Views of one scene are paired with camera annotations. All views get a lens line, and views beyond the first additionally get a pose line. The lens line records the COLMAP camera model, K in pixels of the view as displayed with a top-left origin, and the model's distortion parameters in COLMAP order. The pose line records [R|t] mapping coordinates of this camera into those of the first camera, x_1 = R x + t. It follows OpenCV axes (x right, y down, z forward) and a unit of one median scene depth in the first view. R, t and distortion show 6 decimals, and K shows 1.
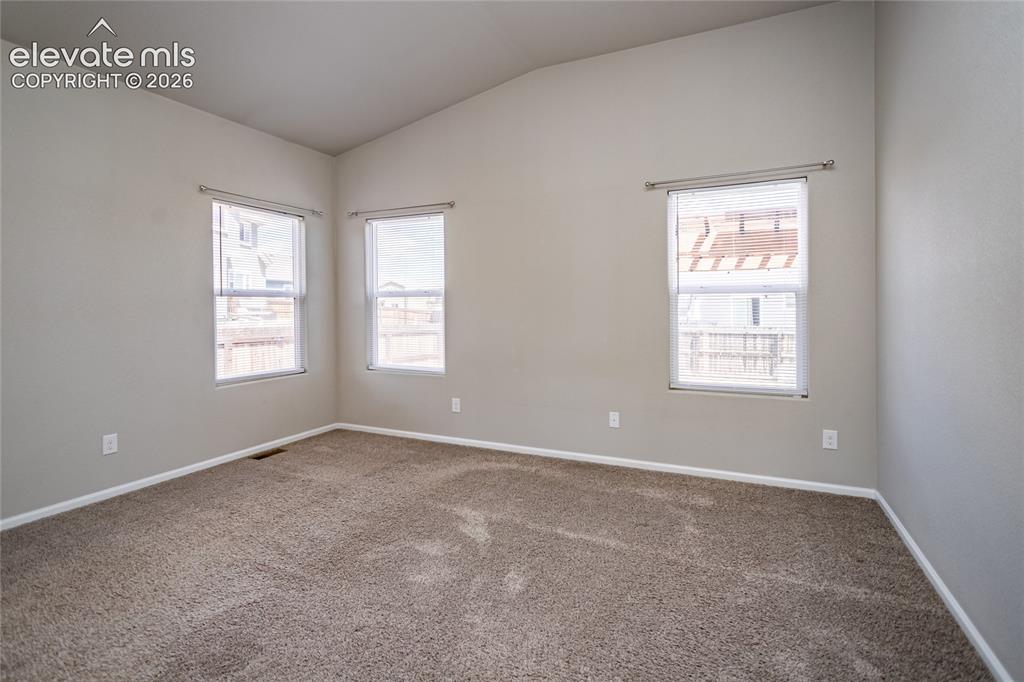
lens RADIAL K [[496.0, 0, 515.0], [0, 496.0, 318.7], [0, 0, 1]] dist [0.002957, 0.001810]
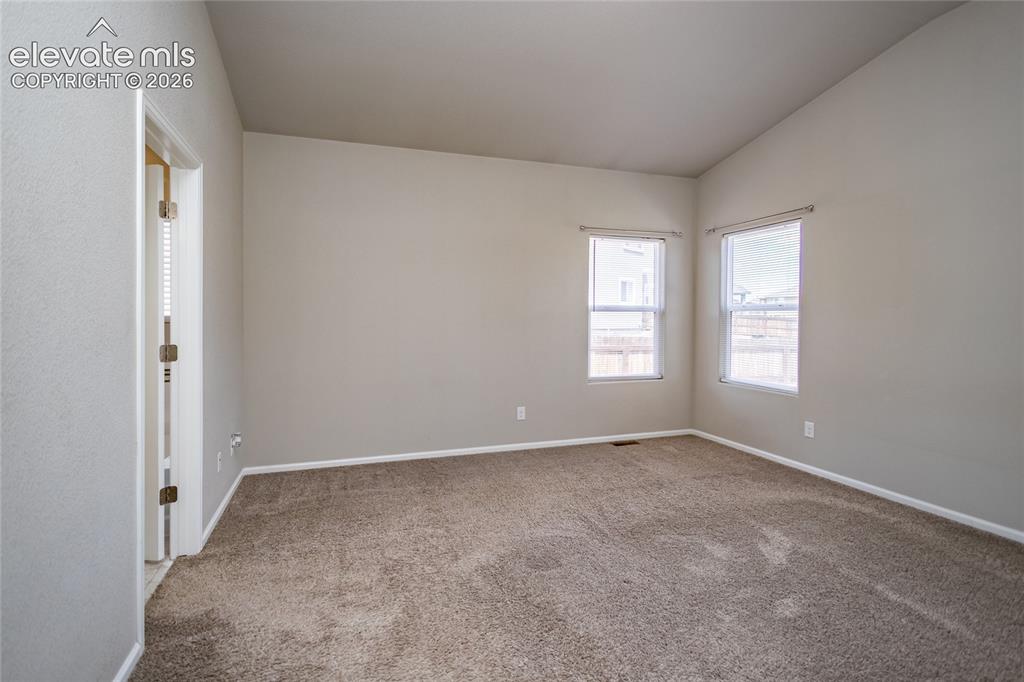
lens RADIAL K [[505.6, 0, 512.0], [0, 505.6, 341.0], [0, 0, 1]] dist [0.015281, 0.000355]
pose [[0.695917, 0.038560, -0.717087, 0.193824], [-0.023072, 0.999242, 0.031341, -0.005679], [0.717752, -0.005266, 0.696279, -0.045963]]
